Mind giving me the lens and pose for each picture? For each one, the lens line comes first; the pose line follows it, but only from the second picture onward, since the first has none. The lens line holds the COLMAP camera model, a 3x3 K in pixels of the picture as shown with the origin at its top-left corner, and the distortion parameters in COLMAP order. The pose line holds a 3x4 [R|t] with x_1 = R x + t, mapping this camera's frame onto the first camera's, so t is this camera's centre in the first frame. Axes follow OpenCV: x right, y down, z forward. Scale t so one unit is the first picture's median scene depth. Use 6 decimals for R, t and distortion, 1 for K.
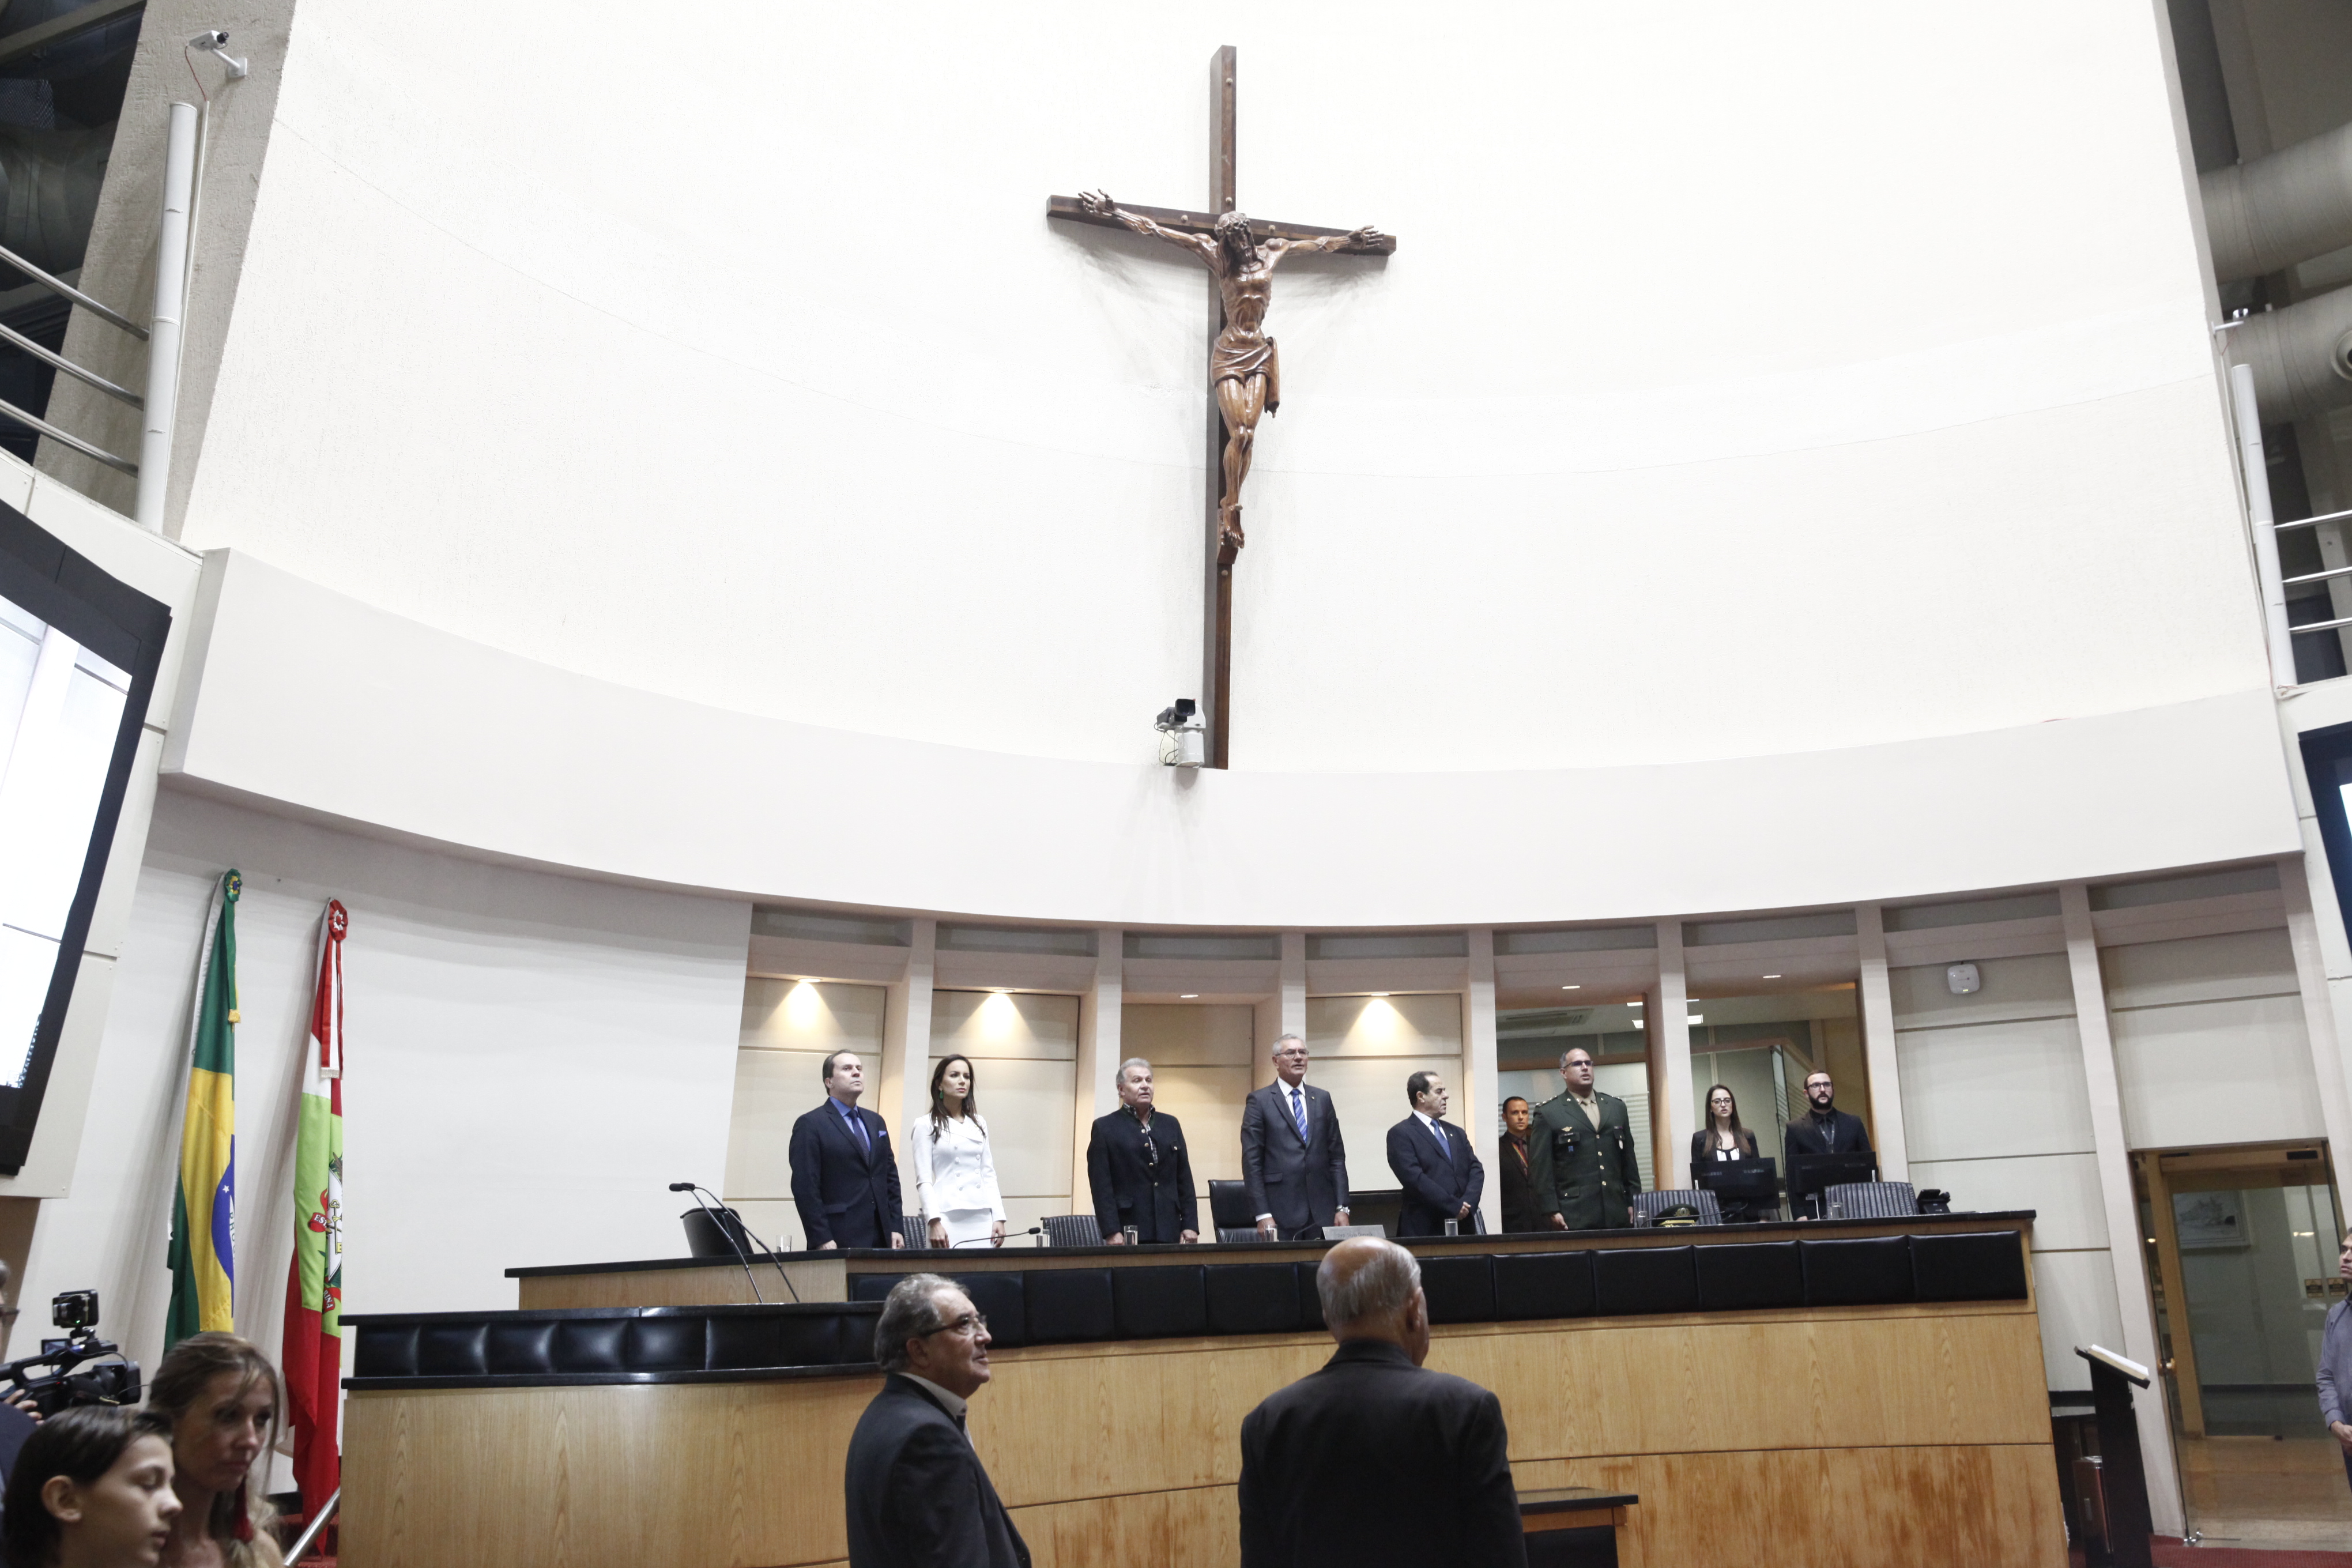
lens RADIAL K [[2152.4, 0, 1179.0], [0, 2152.4, 829.8], [0, 0, 1]] dist [0.006650, 0.000000]
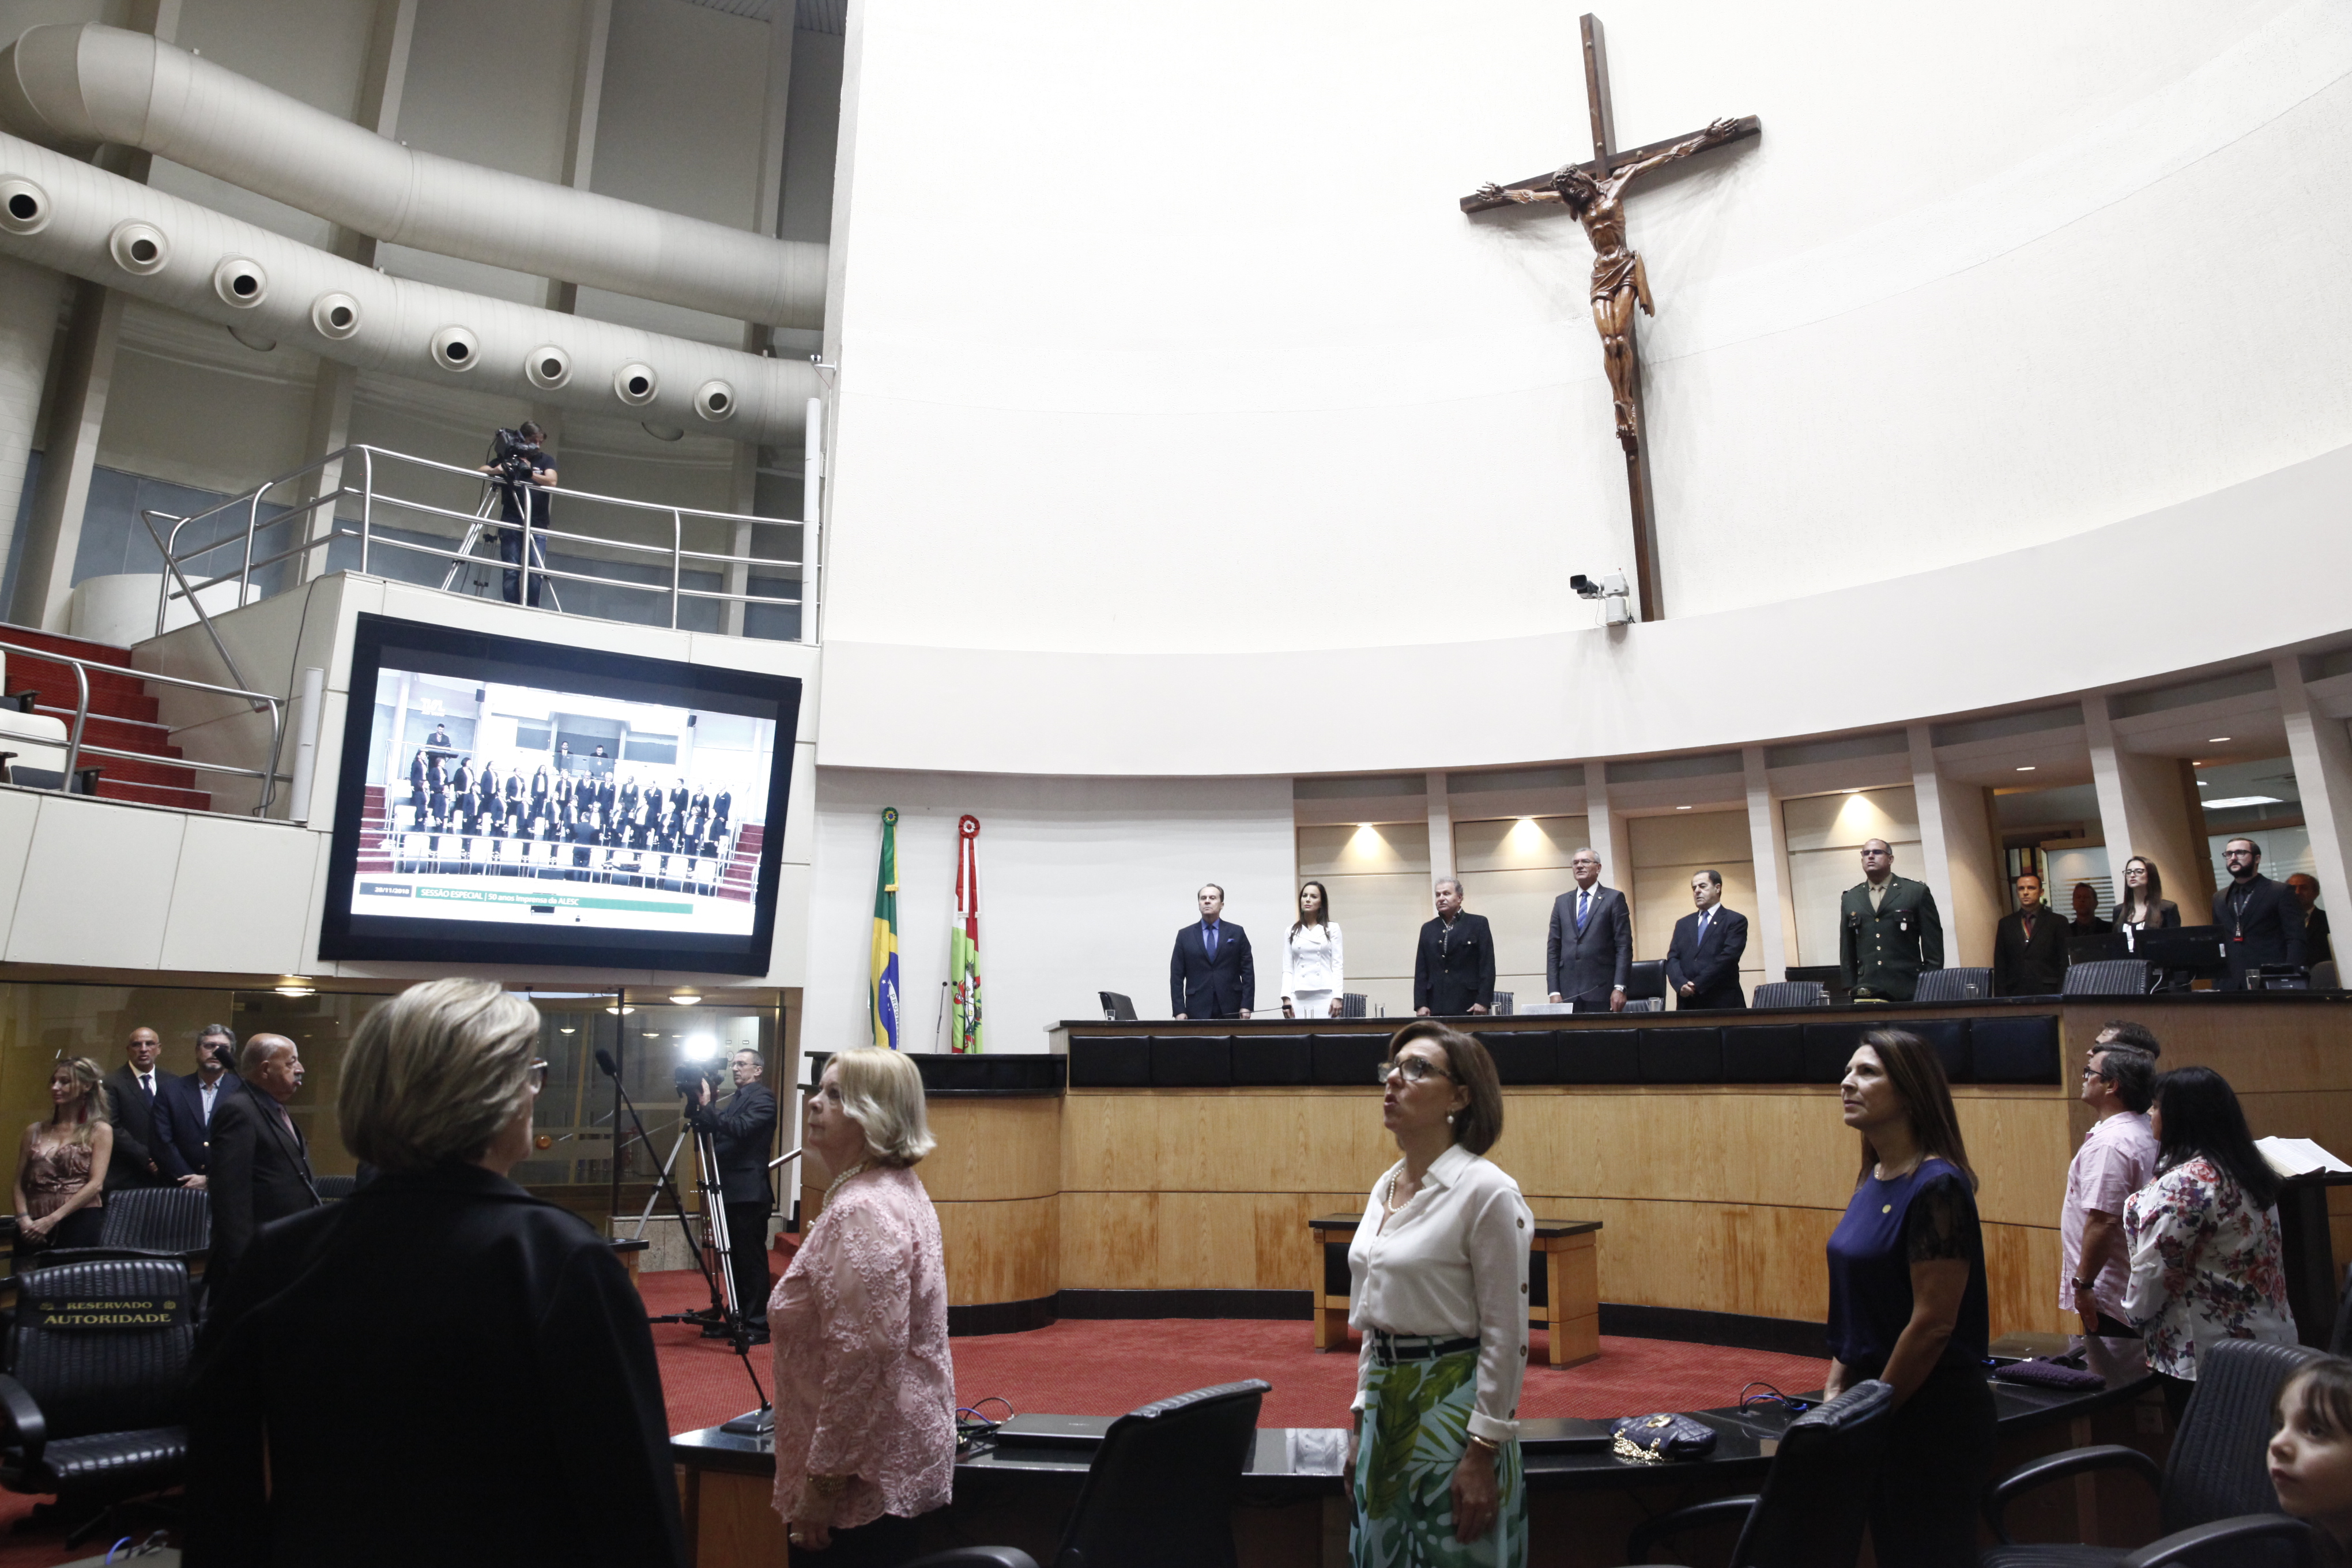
lens RADIAL K [[1742.8, 0, 1228.7], [0, 1742.8, 820.6], [0, 0, 1]] dist [-0.039336, 0.009780]
pose [[0.644954, -0.069891, -0.761018, 0.743448], [0.144897, 0.988930, 0.031976, 0.020403], [0.750359, -0.130892, 0.647942, 0.225269]]
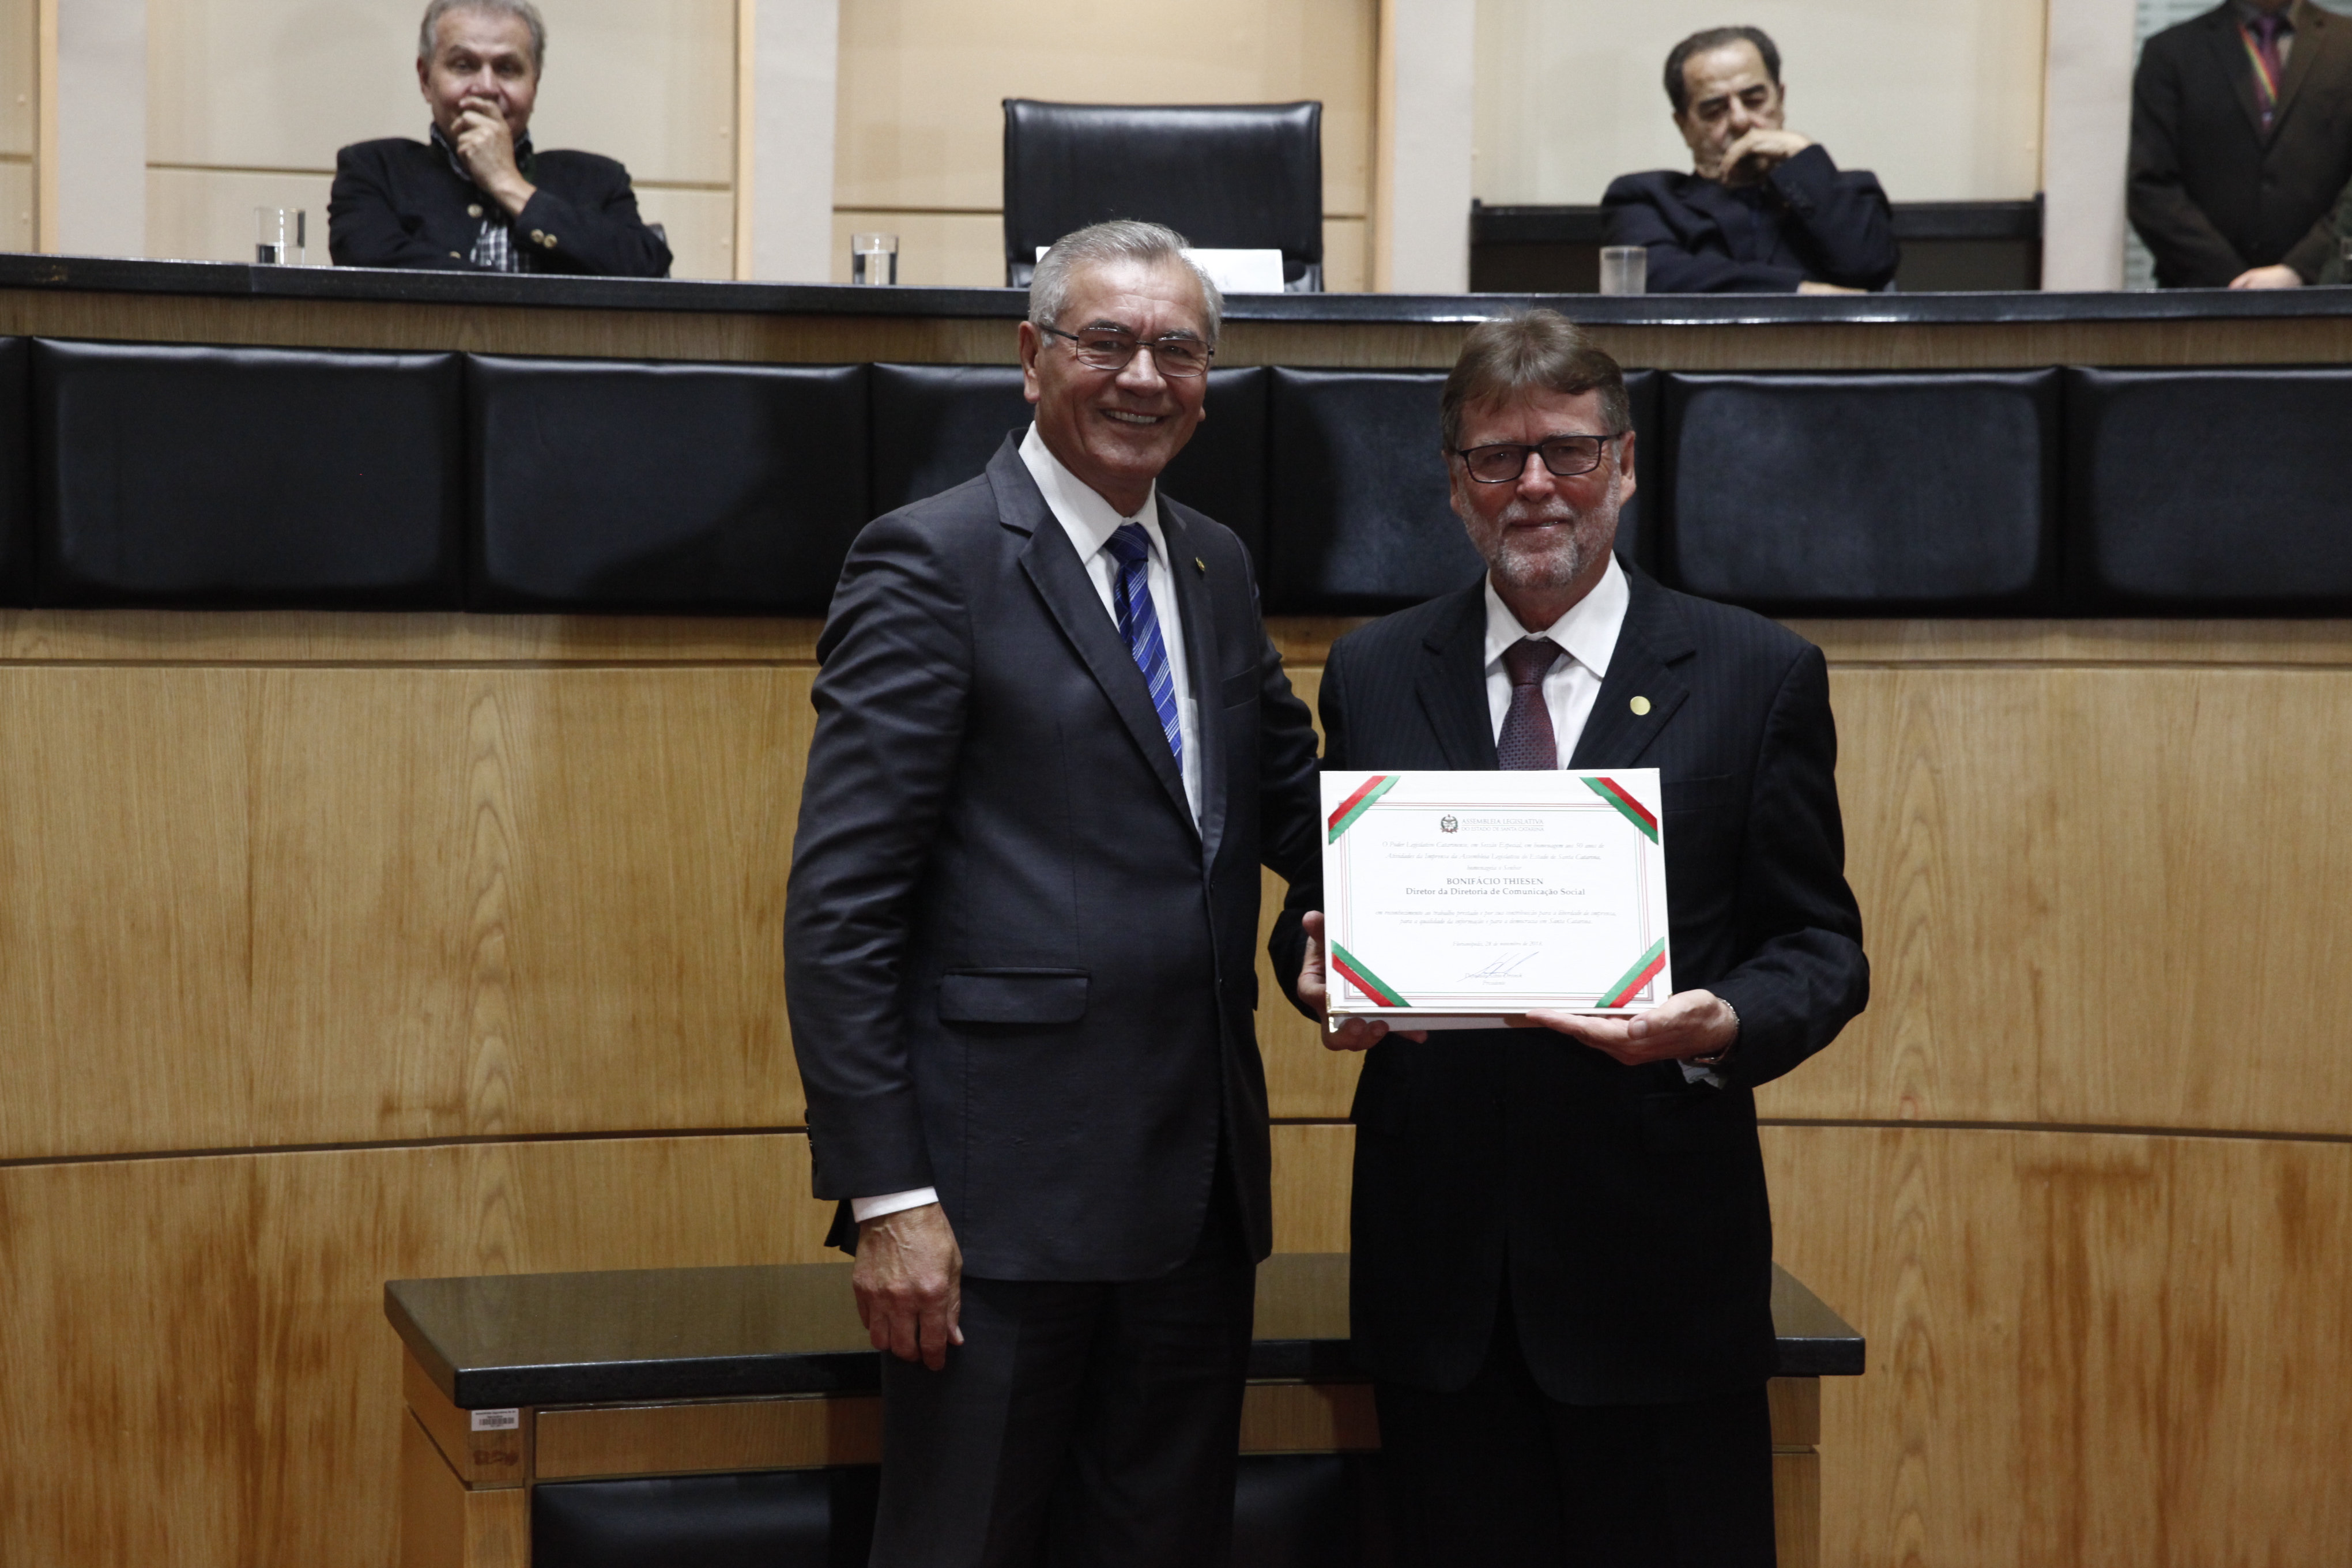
lens RADIAL K [[4380.2, 0, 1173.6], [0, 4380.2, 796.9], [0, 0, 1]] dist [0.235061, 0.000000]
pose [[0.970526, 0.058406, -0.233814, 0.218360], [0.005719, 0.964334, 0.264625, 0.104702], [0.240930, -0.258163, 0.935577, 0.468133]]
